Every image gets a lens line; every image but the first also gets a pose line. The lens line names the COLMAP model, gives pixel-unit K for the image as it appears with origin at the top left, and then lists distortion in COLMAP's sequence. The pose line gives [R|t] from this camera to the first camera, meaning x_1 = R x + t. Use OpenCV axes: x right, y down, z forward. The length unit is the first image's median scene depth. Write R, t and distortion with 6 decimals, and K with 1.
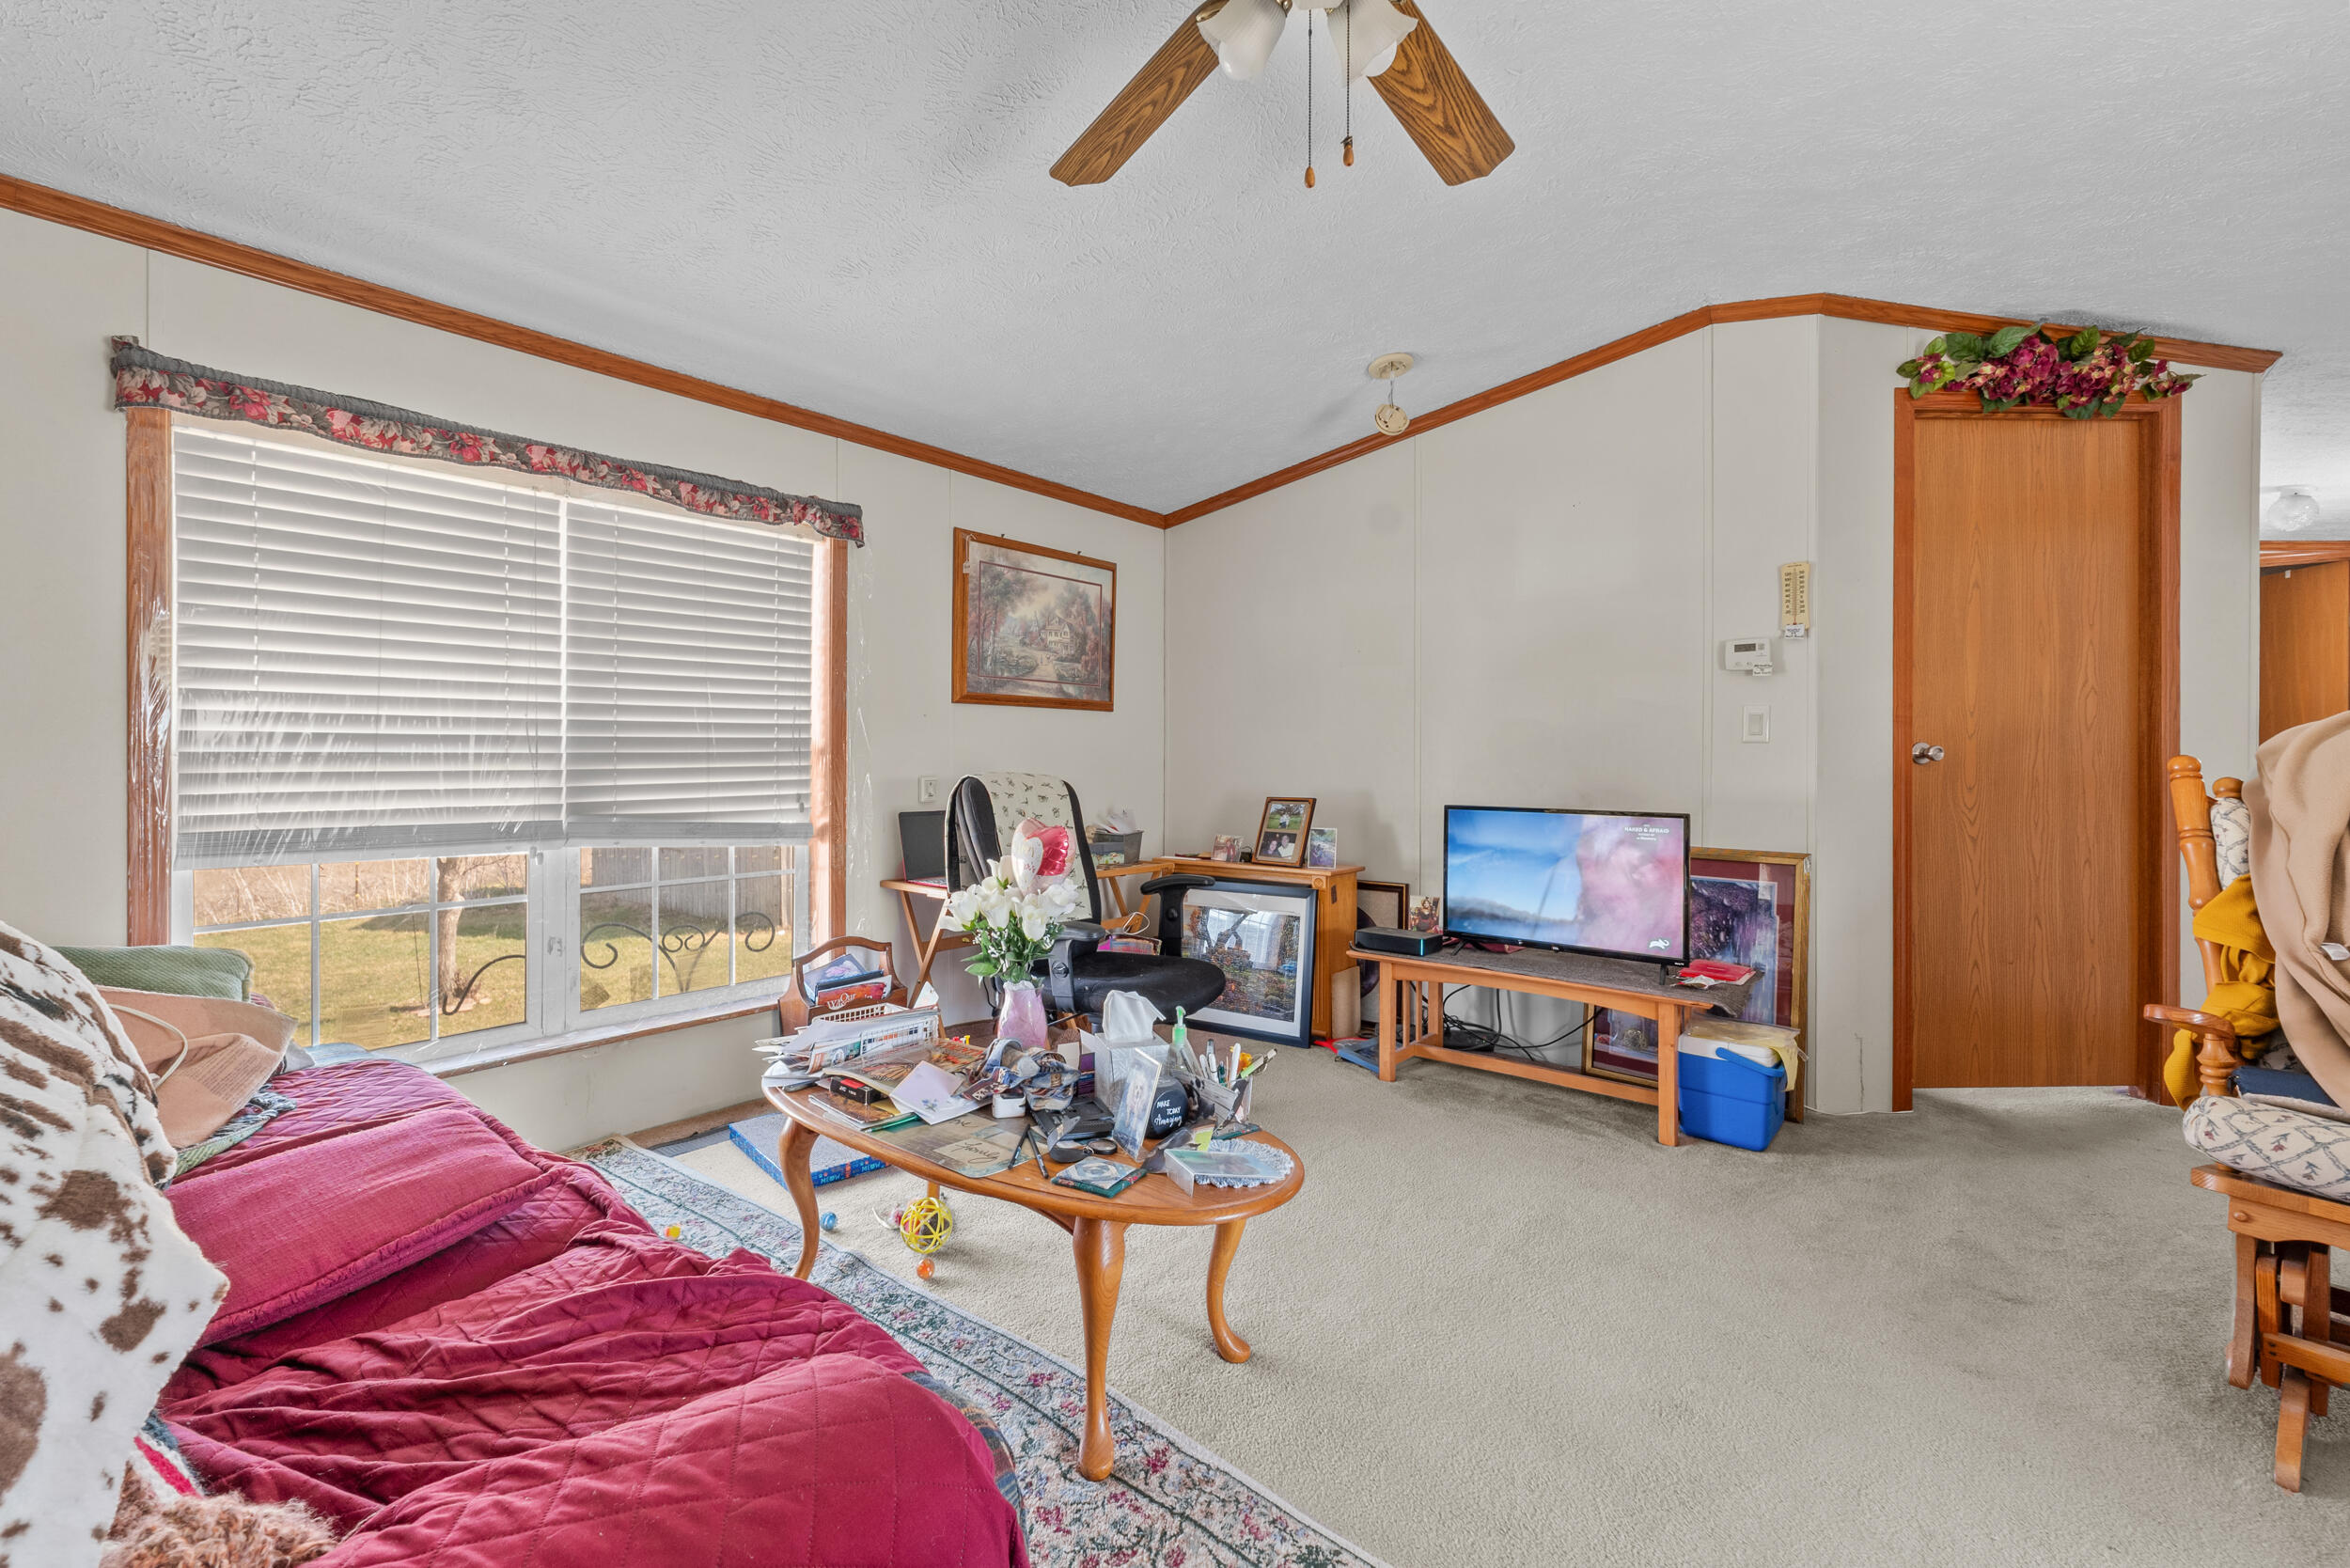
lens RADIAL K [[1034.1, 0, 1174.3], [0, 1034.1, 763.1], [0, 0, 1]] dist [-0.000043, 0.000072]
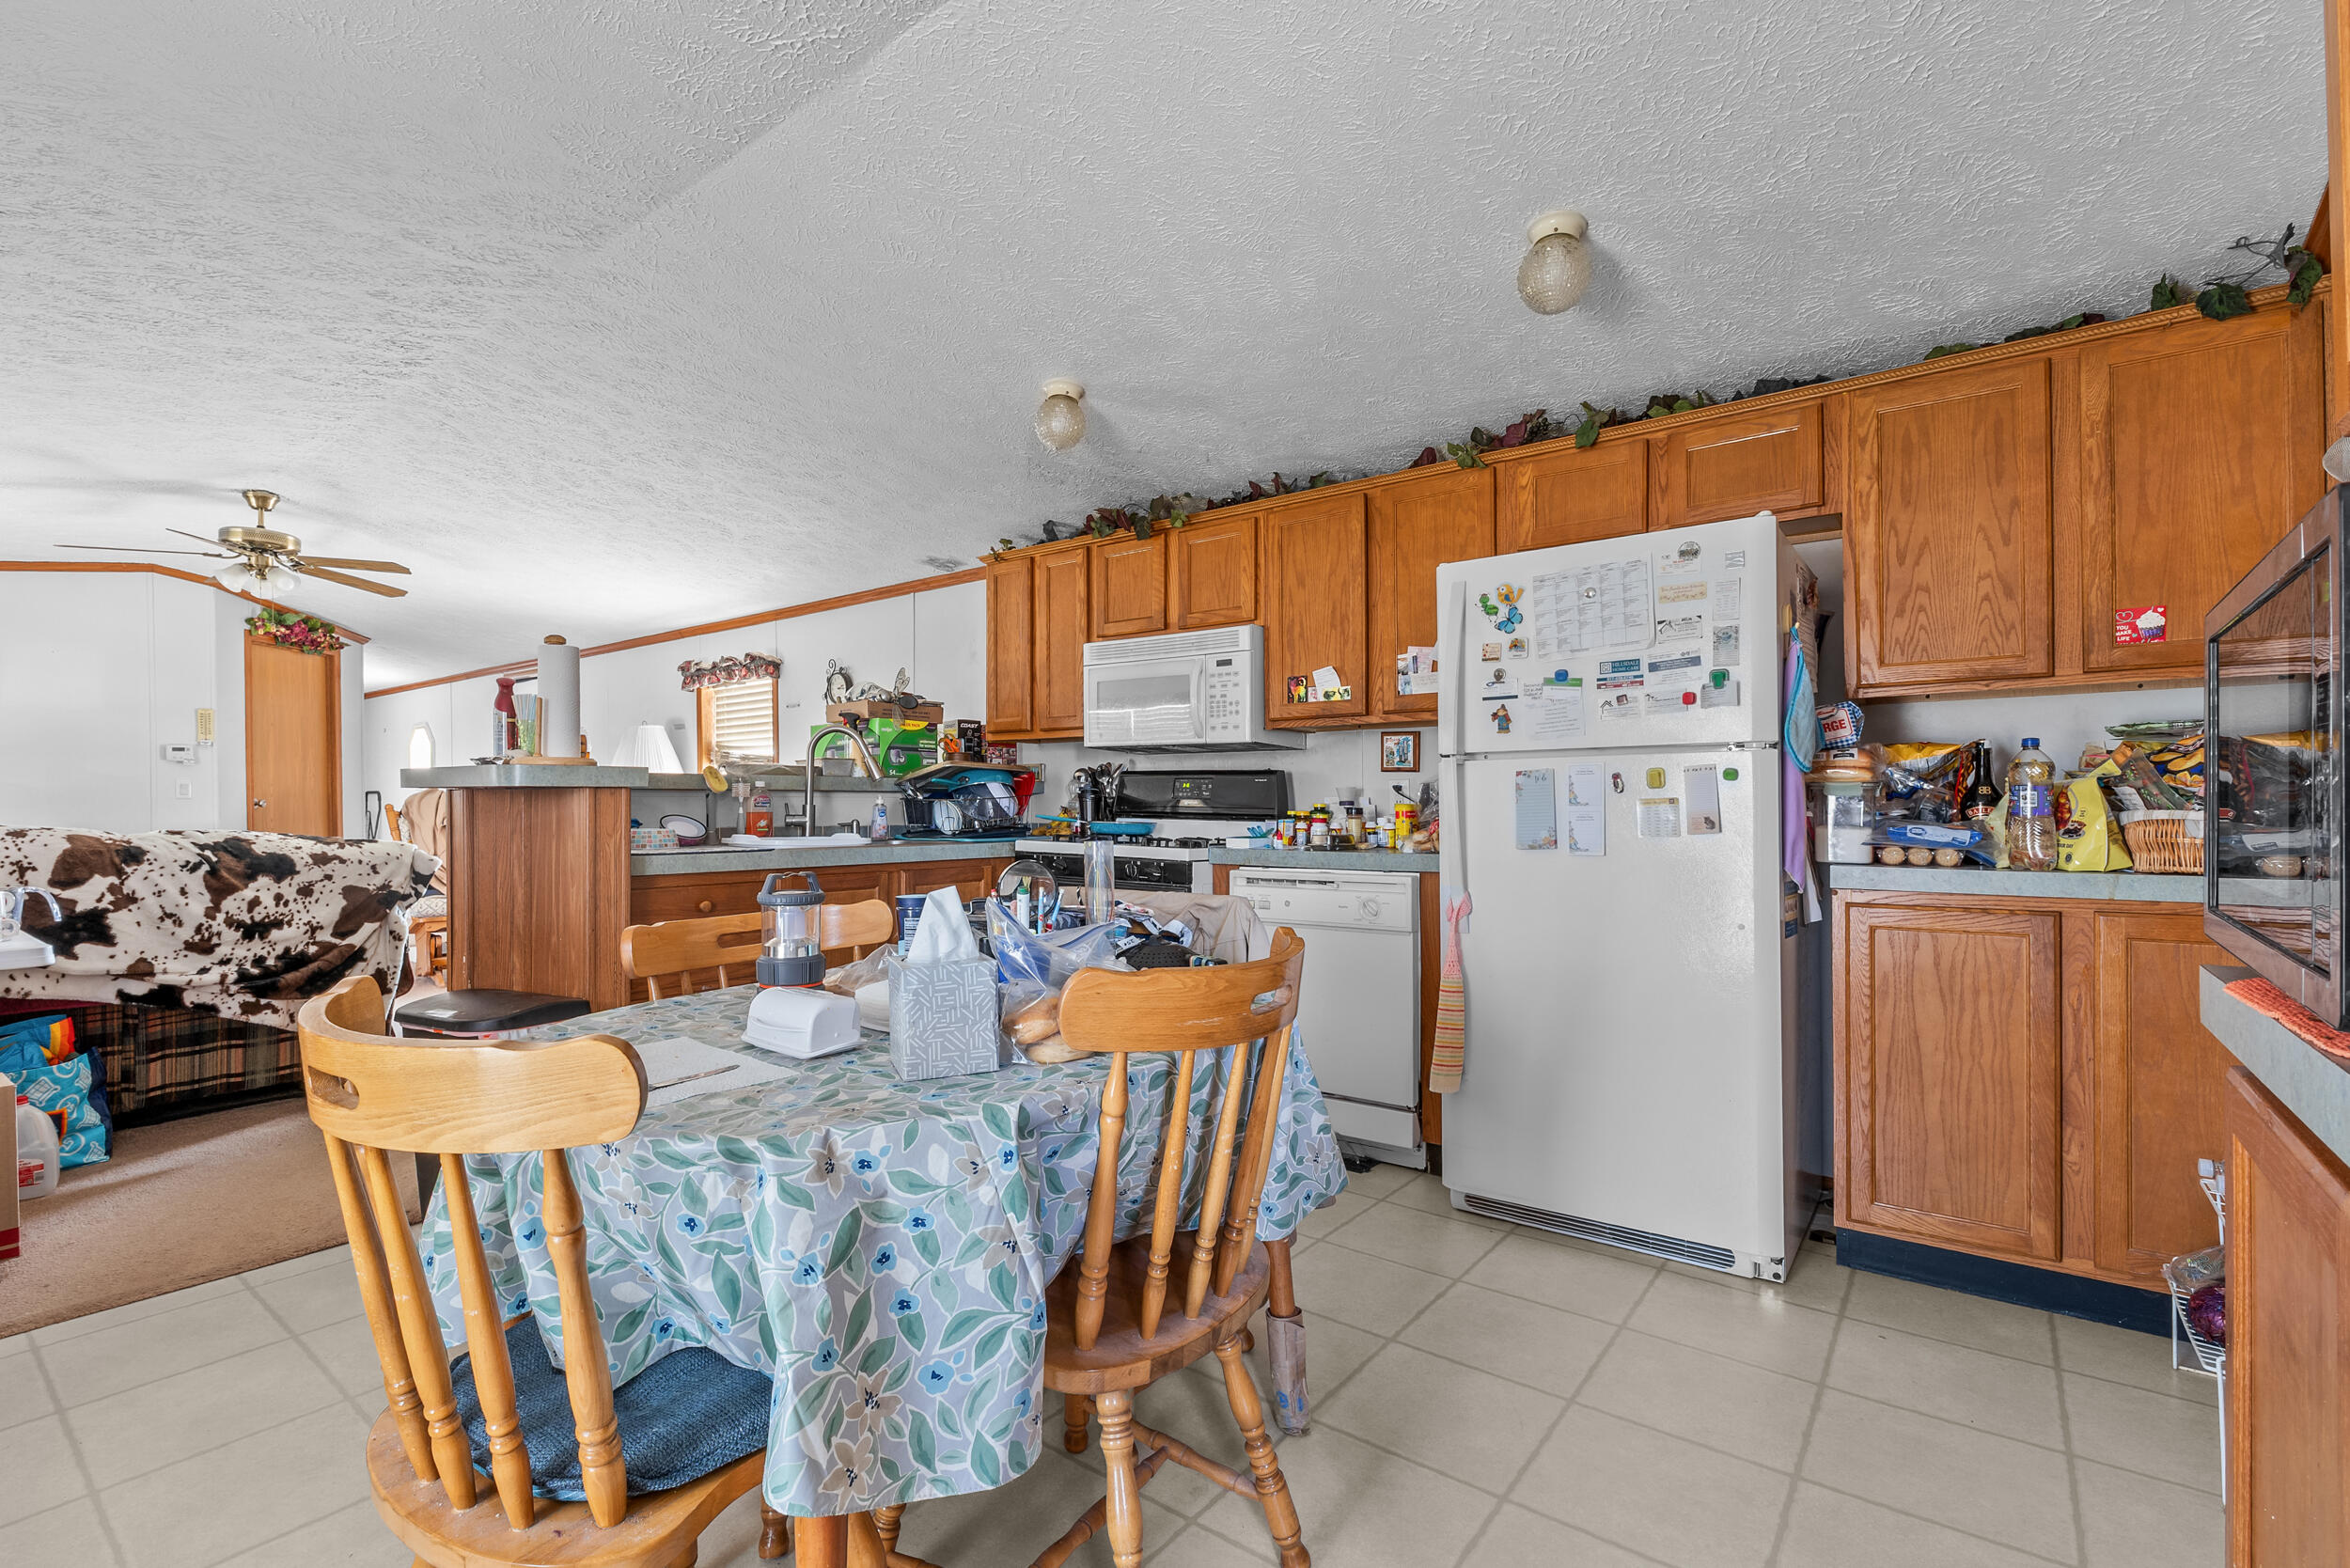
lens RADIAL K [[1034.1, 0, 1174.0], [0, 1034.1, 782.9], [0, 0, 1]] dist [-0.000043, 0.000072]
pose [[-0.083535, -0.001132, 0.996504, -1.566435], [0.016176, 0.999866, 0.002492, -0.024533], [-0.996374, 0.016327, -0.083505, -0.709324]]
